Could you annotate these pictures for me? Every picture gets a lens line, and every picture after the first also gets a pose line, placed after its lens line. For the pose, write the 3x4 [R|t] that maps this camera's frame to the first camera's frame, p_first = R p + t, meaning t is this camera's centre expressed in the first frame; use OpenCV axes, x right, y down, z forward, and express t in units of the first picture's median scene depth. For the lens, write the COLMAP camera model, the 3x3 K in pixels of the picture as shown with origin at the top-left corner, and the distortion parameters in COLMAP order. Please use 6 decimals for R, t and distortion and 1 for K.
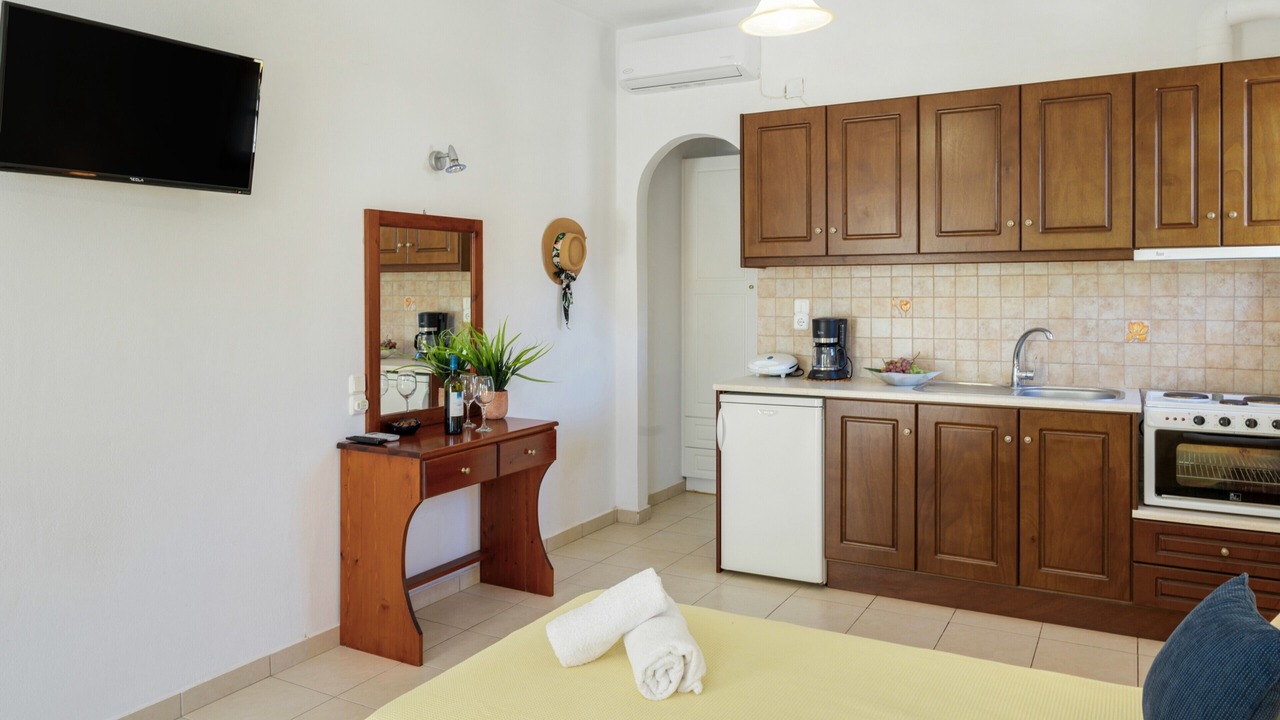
lens RADIAL K [[909.2, 0, 640.8], [0, 909.2, 306.0], [0, 0, 1]] dist [0.009994, -0.016445]
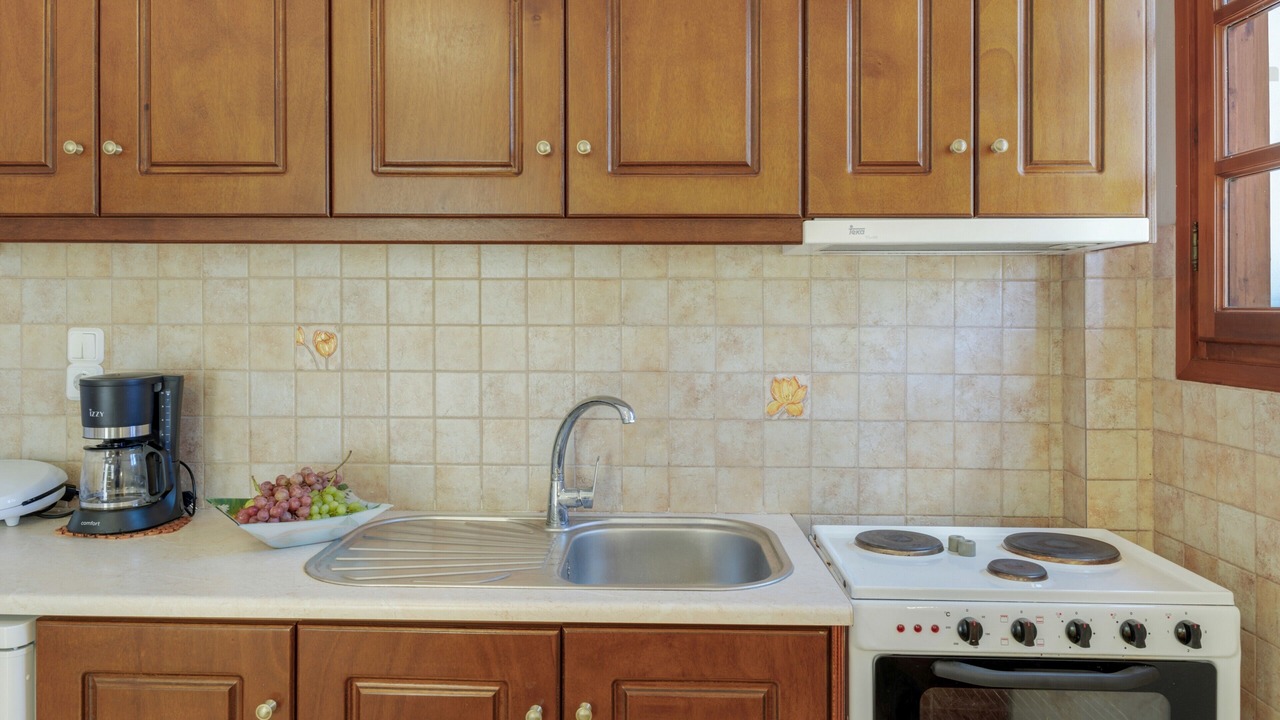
lens RADIAL K [[909.2, 0, 633.8], [0, 909.2, 354.1], [0, 0, 1]] dist [0.009994, -0.016445]
pose [[0.892822, -0.011375, 0.450265, 0.252778], [-0.000850, 0.999637, 0.026939, -0.008107], [-0.450408, -0.024435, 0.892488, 0.603547]]
